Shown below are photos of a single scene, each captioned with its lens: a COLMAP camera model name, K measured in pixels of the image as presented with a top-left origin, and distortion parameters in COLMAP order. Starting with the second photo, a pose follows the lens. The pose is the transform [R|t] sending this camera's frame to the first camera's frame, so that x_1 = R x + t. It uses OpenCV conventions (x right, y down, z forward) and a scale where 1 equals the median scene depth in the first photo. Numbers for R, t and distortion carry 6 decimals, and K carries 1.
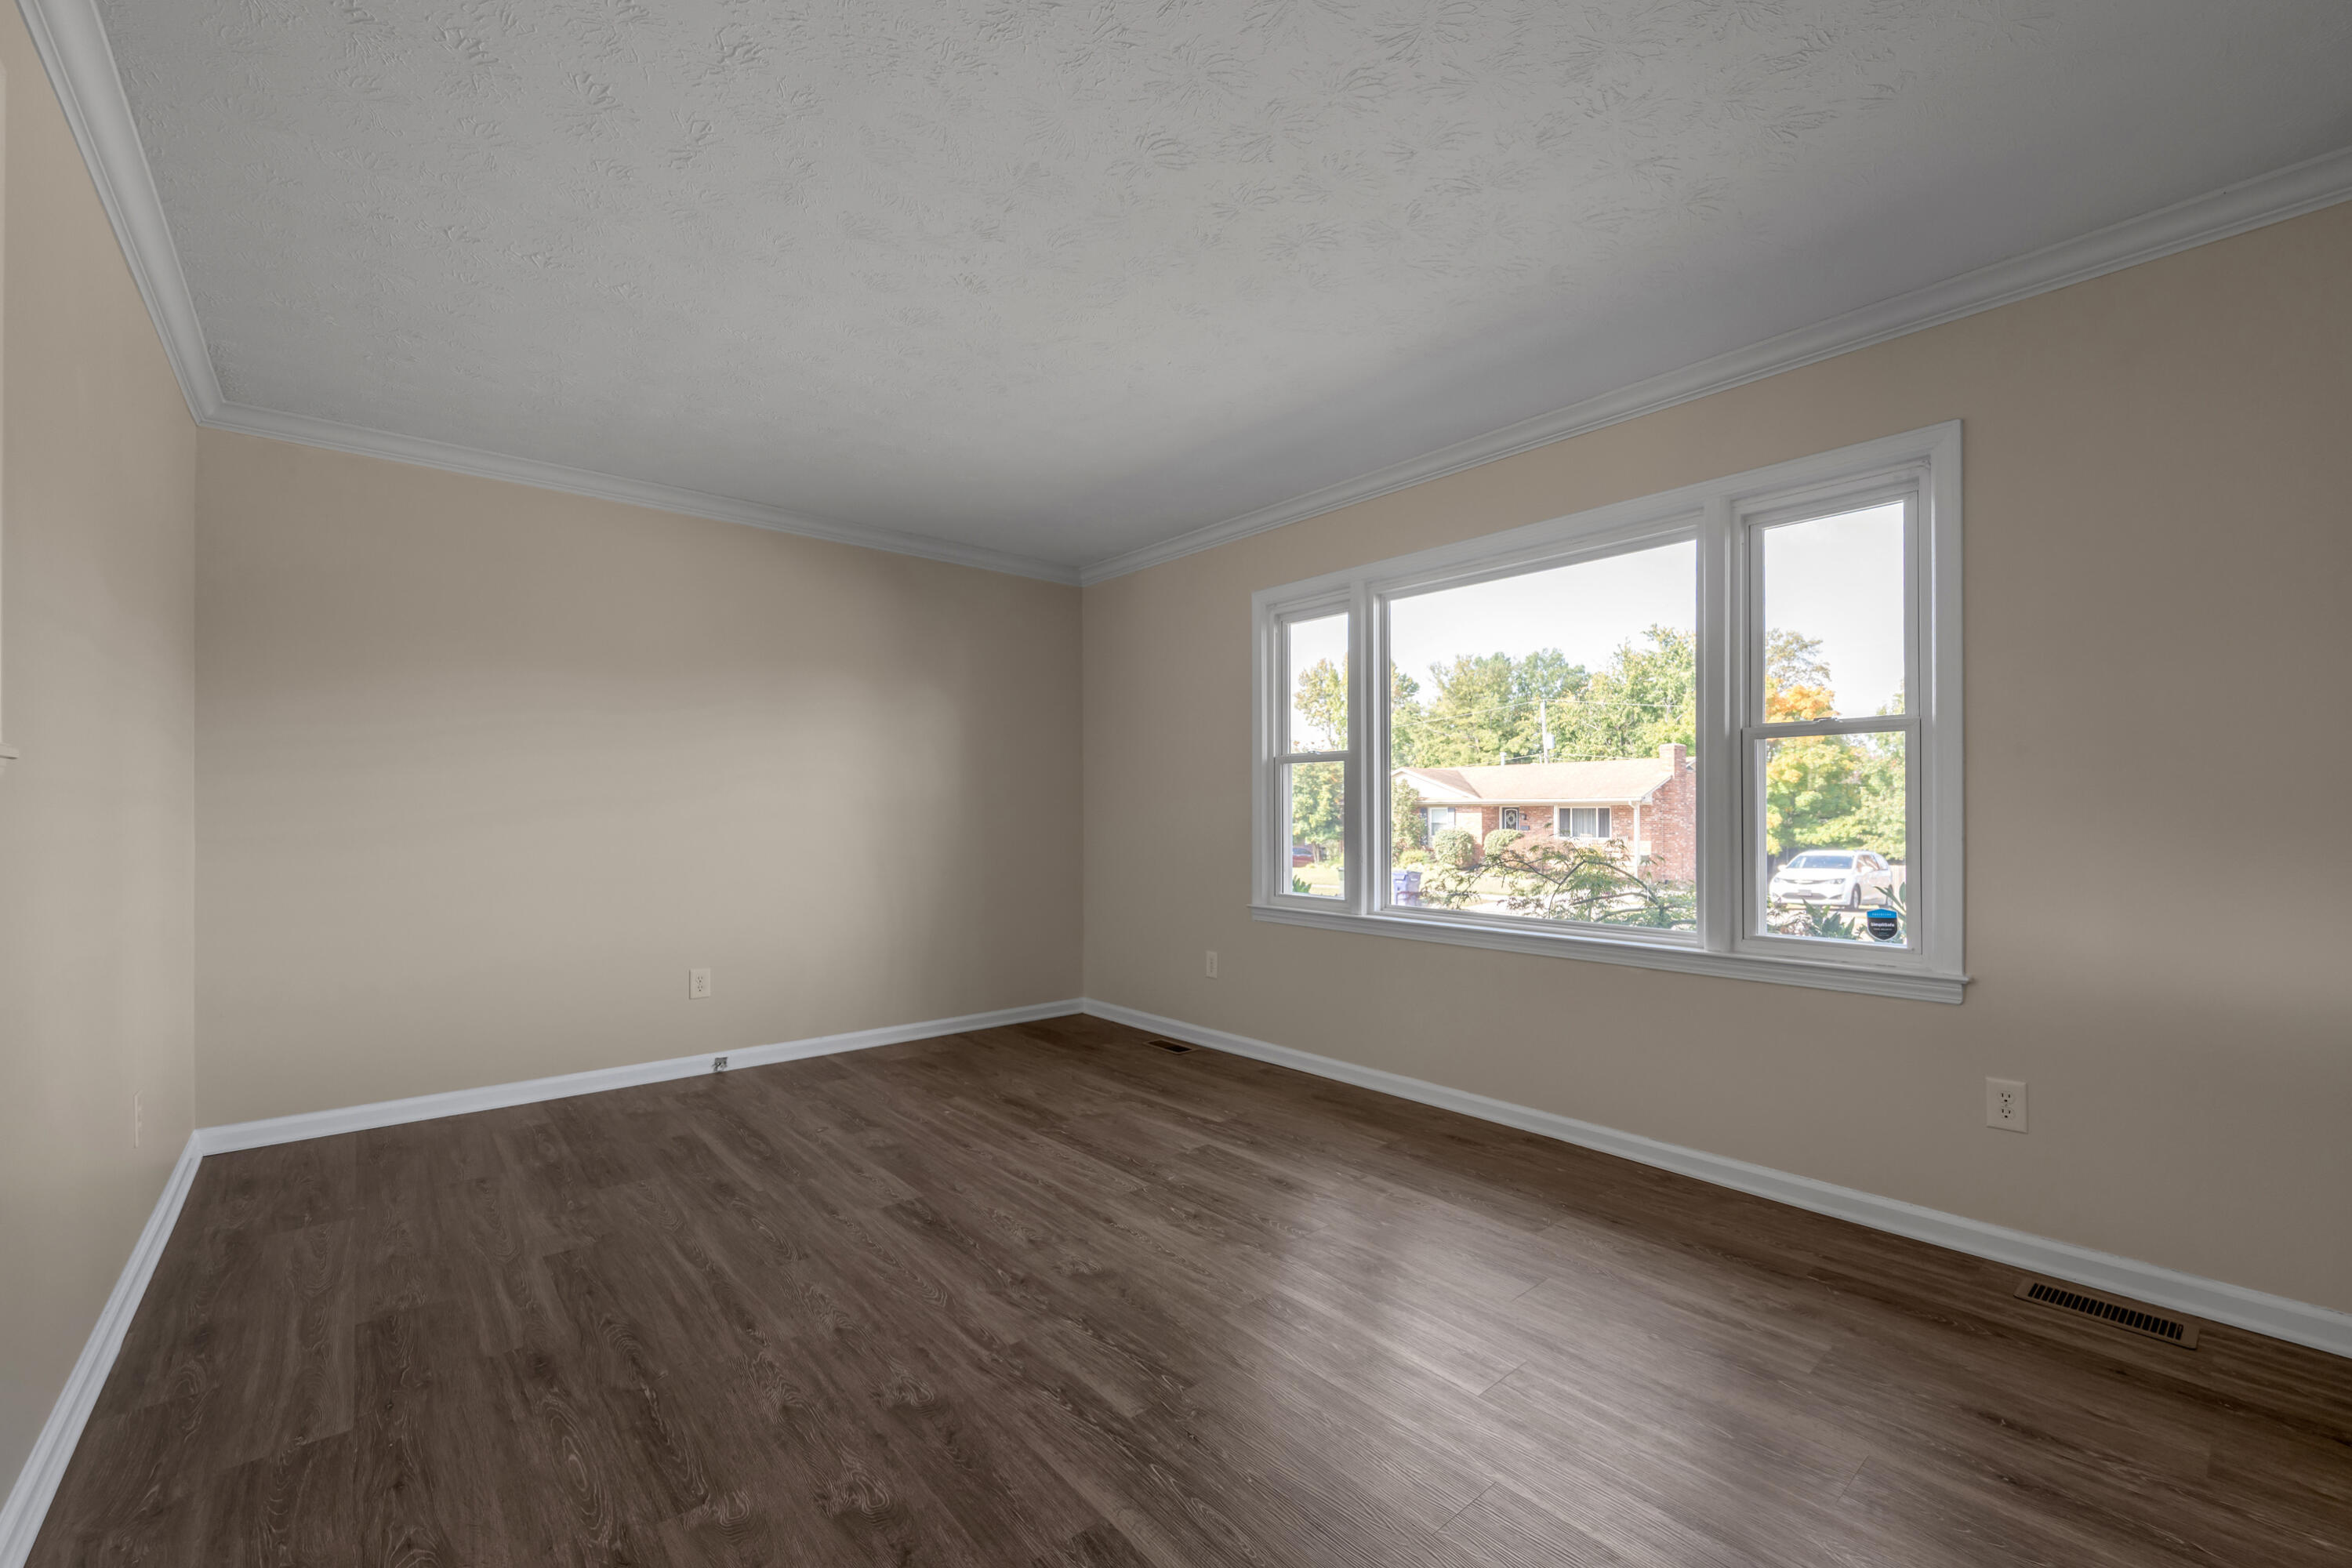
lens RADIAL K [[984.1, 0, 1187.3], [0, 984.1, 803.5], [0, 0, 1]] dist [-0.003072, -0.000353]
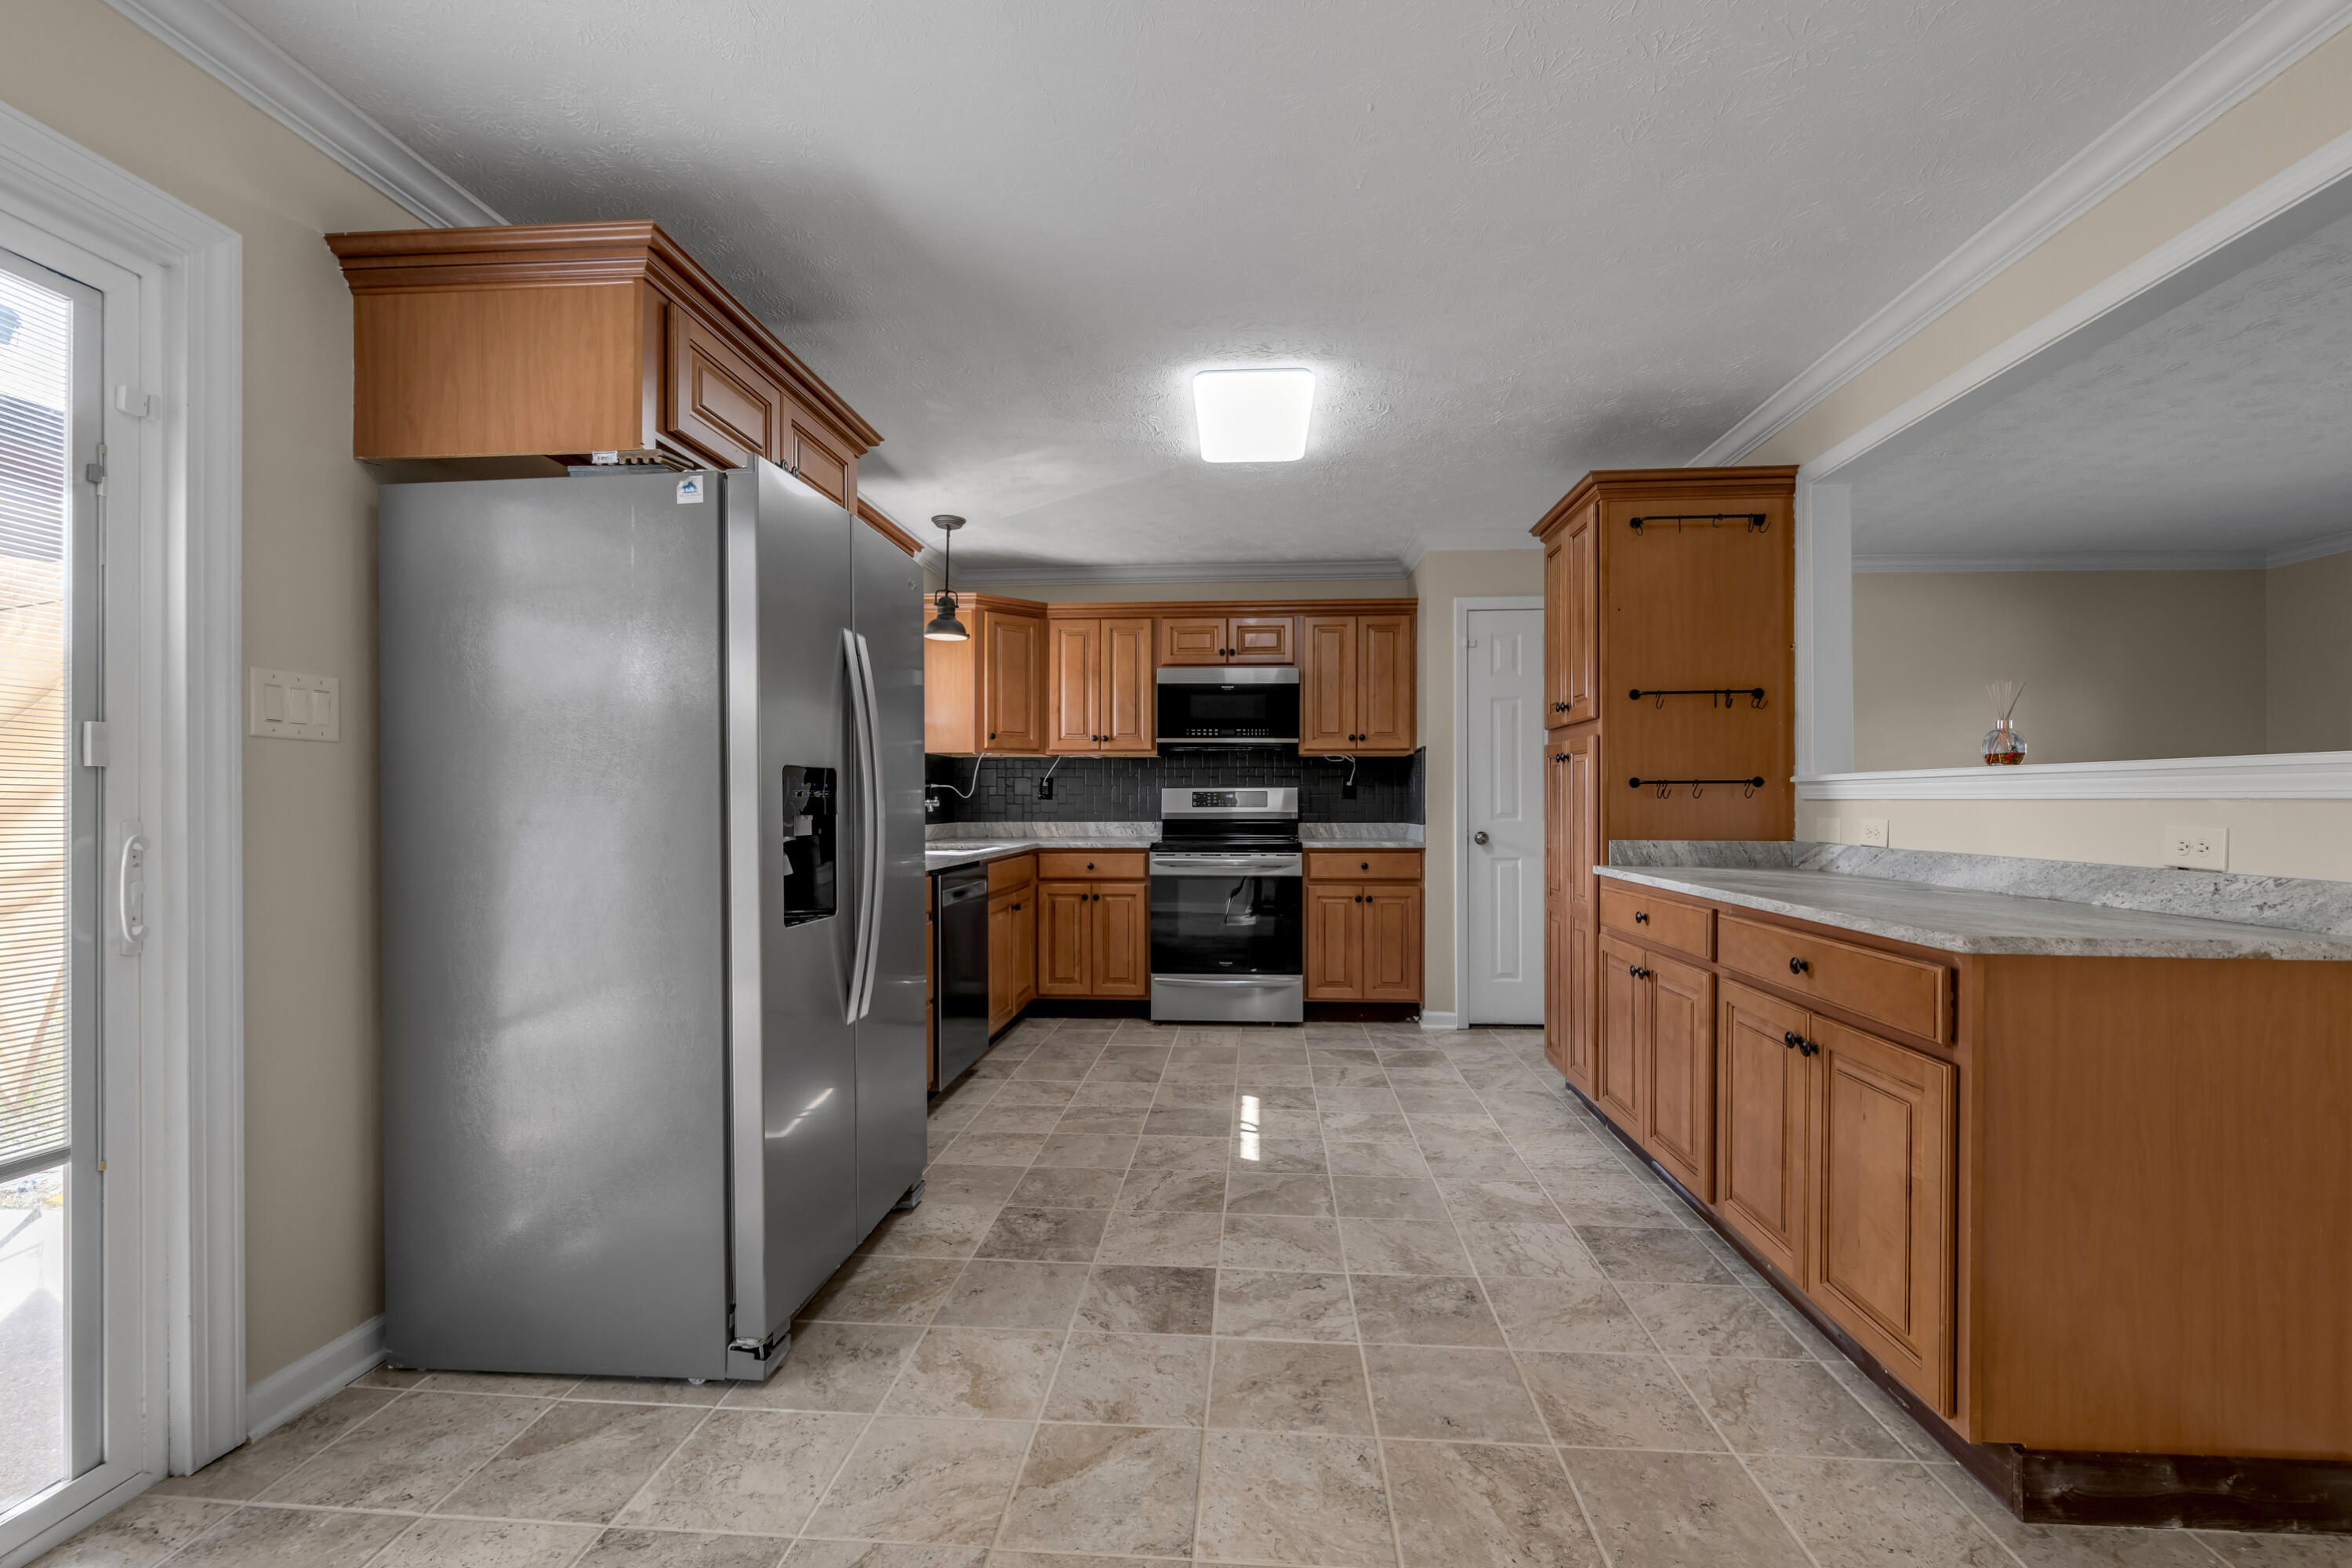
lens RADIAL K [[984.1, 0, 1187.3], [0, 984.1, 803.5], [0, 0, 1]] dist [-0.003072, -0.000353]
pose [[0.709630, 0.007462, -0.704535, -0.394221], [-0.000409, 0.999948, 0.010179, -0.011260], [0.704574, -0.006935, 0.709597, -0.876366]]
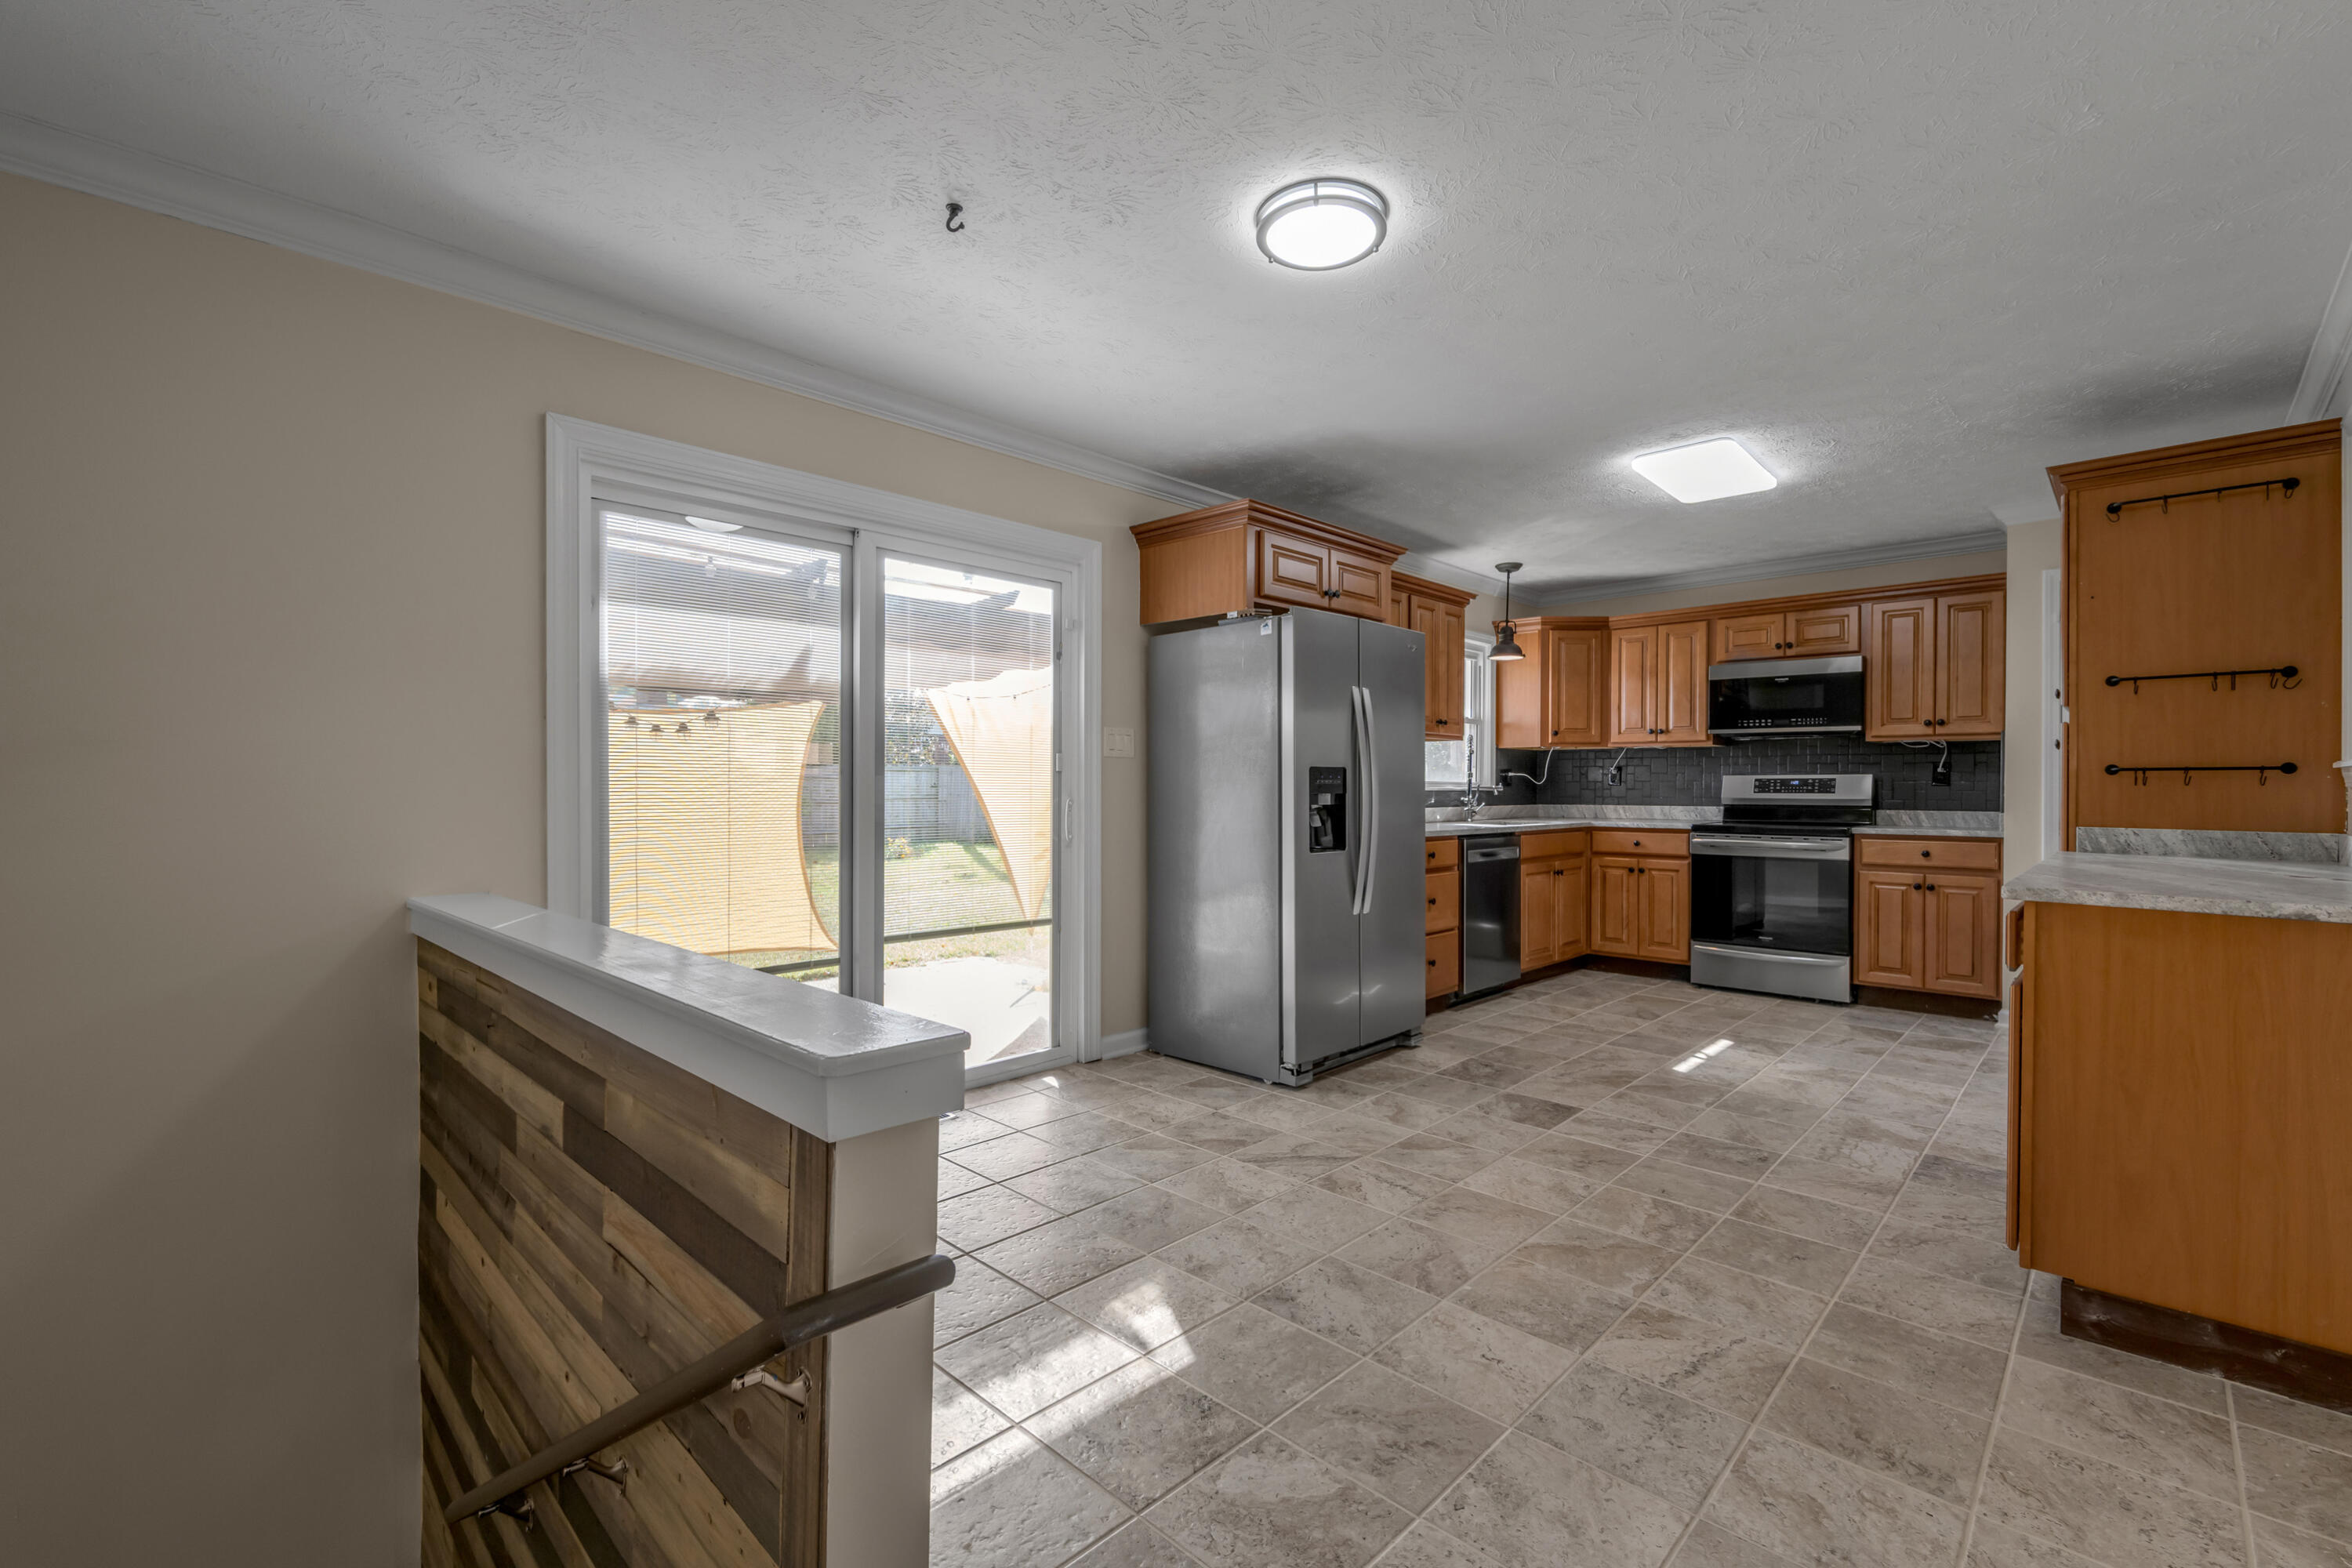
lens RADIAL K [[1001.5, 0, 1187.0], [0, 1001.5, 789.1], [0, 0, 1]] dist [-0.001789, -0.000293]
pose [[0.096226, 0.009313, -0.995316, 0.263553], [0.001237, 0.999954, 0.009476, -0.014259], [0.995359, -0.002143, 0.096210, -0.874021]]
